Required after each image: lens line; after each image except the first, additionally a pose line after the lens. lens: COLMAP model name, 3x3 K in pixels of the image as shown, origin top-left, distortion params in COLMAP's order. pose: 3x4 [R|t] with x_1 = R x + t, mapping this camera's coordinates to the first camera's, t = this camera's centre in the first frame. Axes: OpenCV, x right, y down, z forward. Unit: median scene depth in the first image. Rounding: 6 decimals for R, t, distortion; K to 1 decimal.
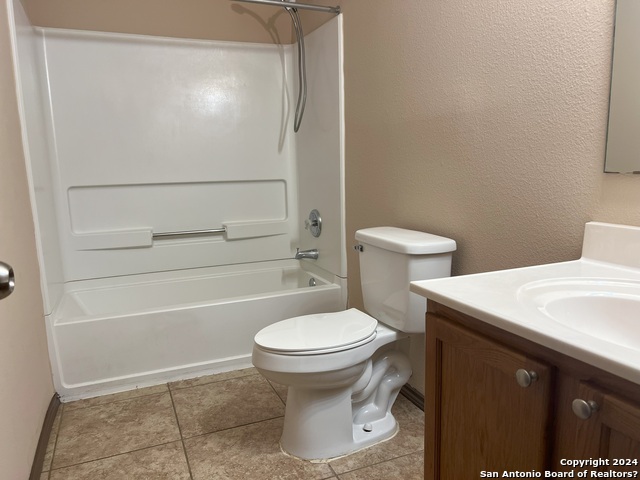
lens RADIAL K [[483.5, 0, 319.9], [0, 483.5, 239.5], [0, 0, 1]] dist [0.028738, -0.019755]
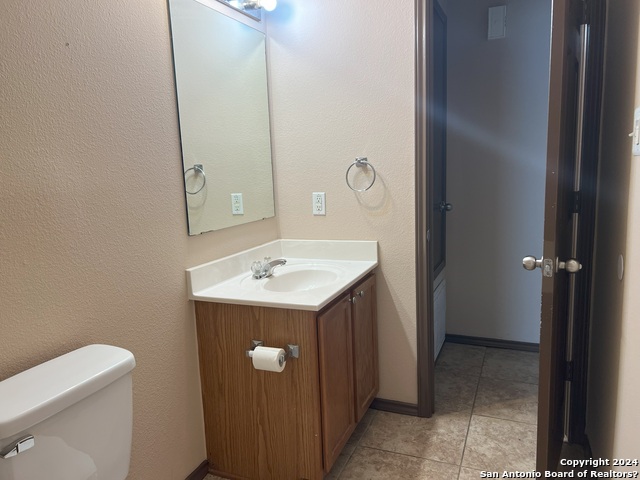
lens RADIAL K [[483.5, 0, 320.1], [0, 483.5, 241.4], [0, 0, 1]] dist [0.028738, -0.019755]
pose [[-0.691504, -0.003343, 0.722364, -0.653910], [0.223556, 0.949907, 0.218402, -0.287823], [-0.686909, 0.312515, -0.656117, 1.367273]]
